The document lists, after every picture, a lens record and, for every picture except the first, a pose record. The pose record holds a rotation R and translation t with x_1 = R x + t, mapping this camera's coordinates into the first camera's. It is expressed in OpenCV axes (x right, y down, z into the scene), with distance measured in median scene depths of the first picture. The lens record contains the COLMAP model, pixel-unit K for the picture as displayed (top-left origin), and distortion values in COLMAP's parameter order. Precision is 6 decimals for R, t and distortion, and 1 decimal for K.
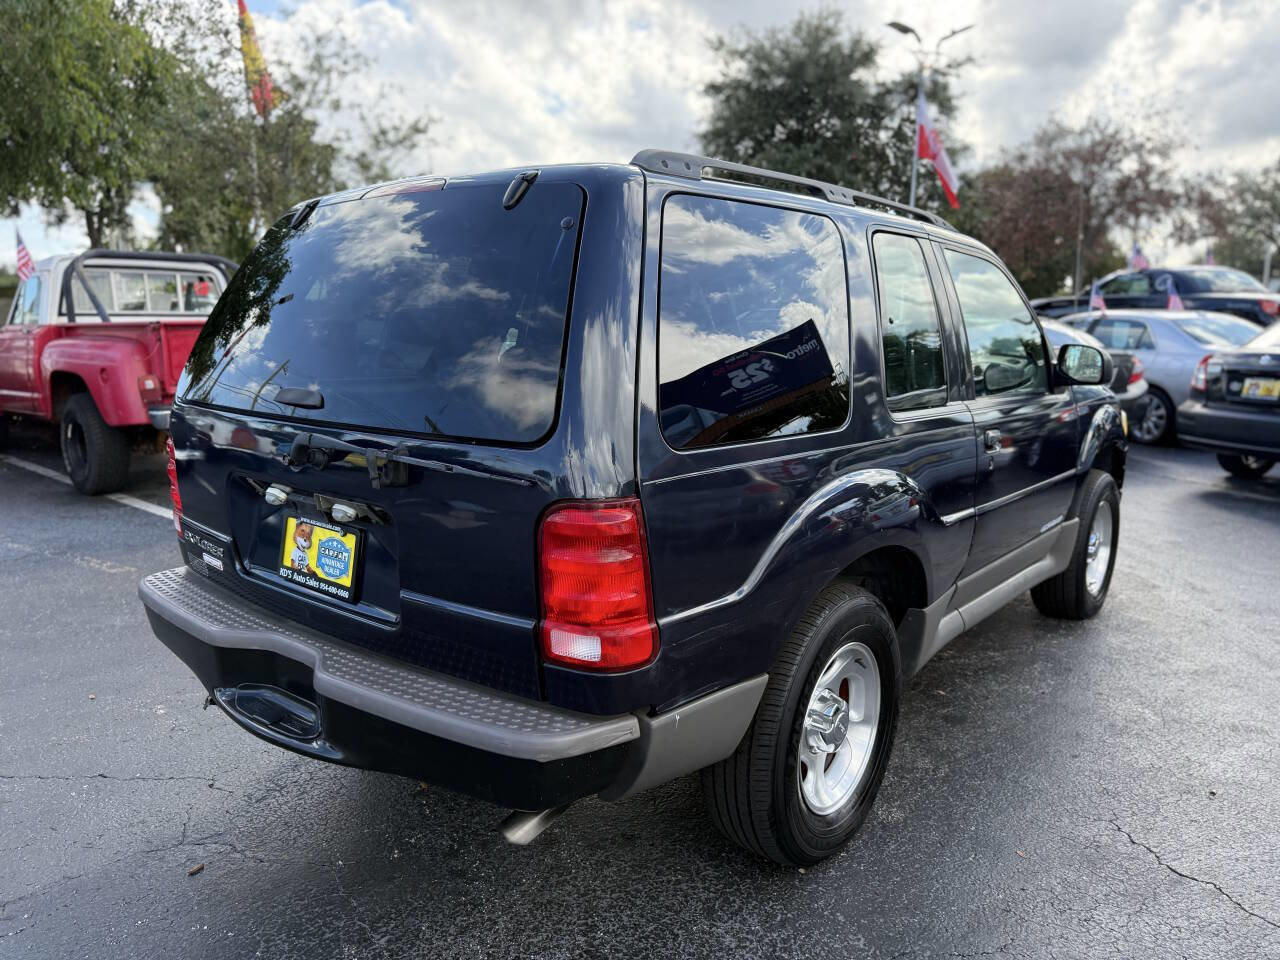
lens RADIAL K [[916.8, 0, 640.0], [0, 916.8, 480.0], [0, 0, 1]] dist [0.045512, -0.061999]
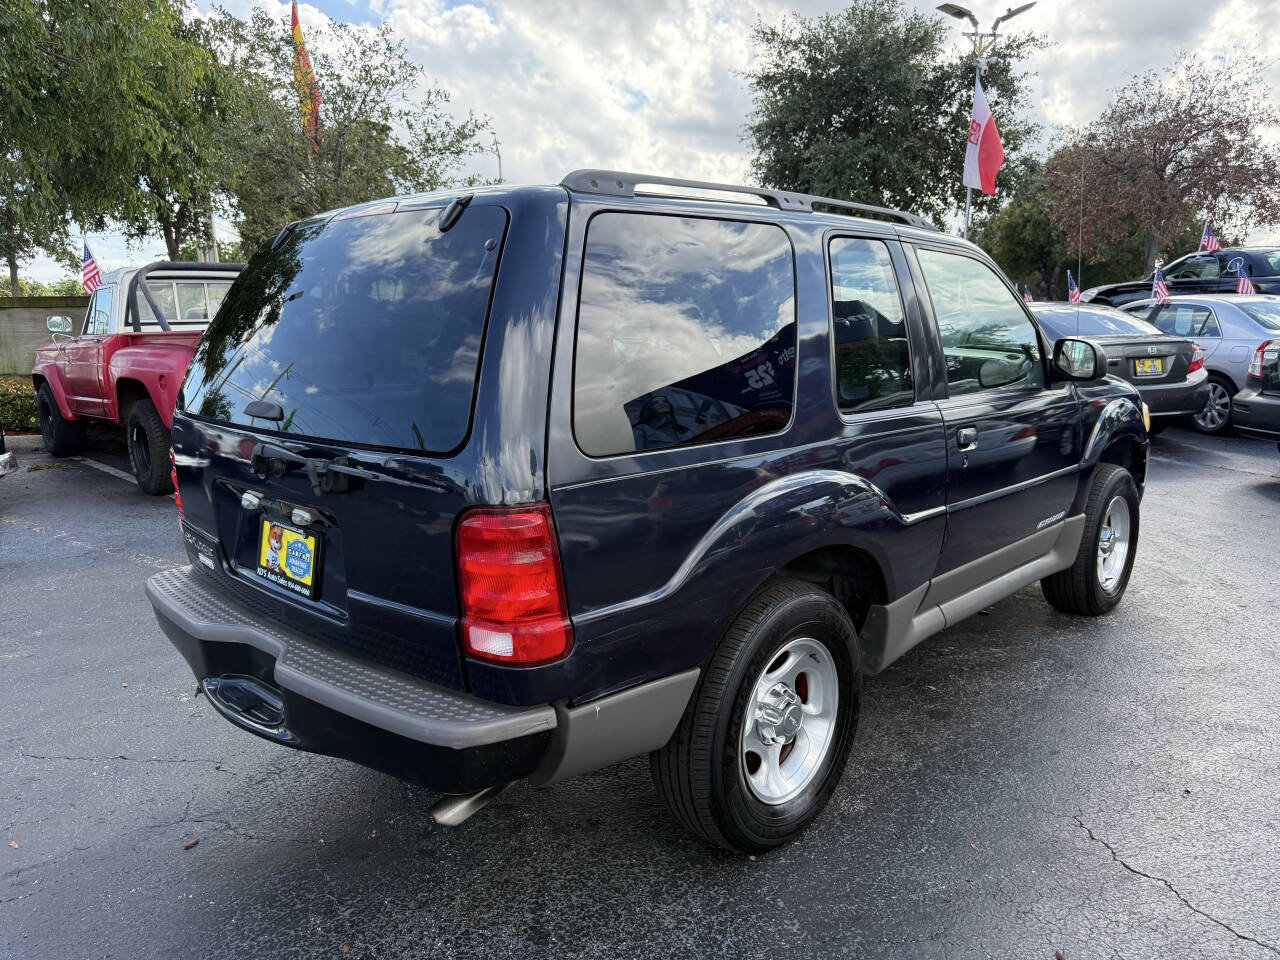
lens RADIAL K [[911.7, 0, 634.1], [0, 911.7, 484.0], [0, 0, 1]] dist [0.051133, -0.073508]
pose [[0.997070, -0.007731, -0.076097, 0.107877], [0.008556, 0.999908, 0.010527, -0.008003], [0.076009, -0.011147, 0.997045, -0.030183]]
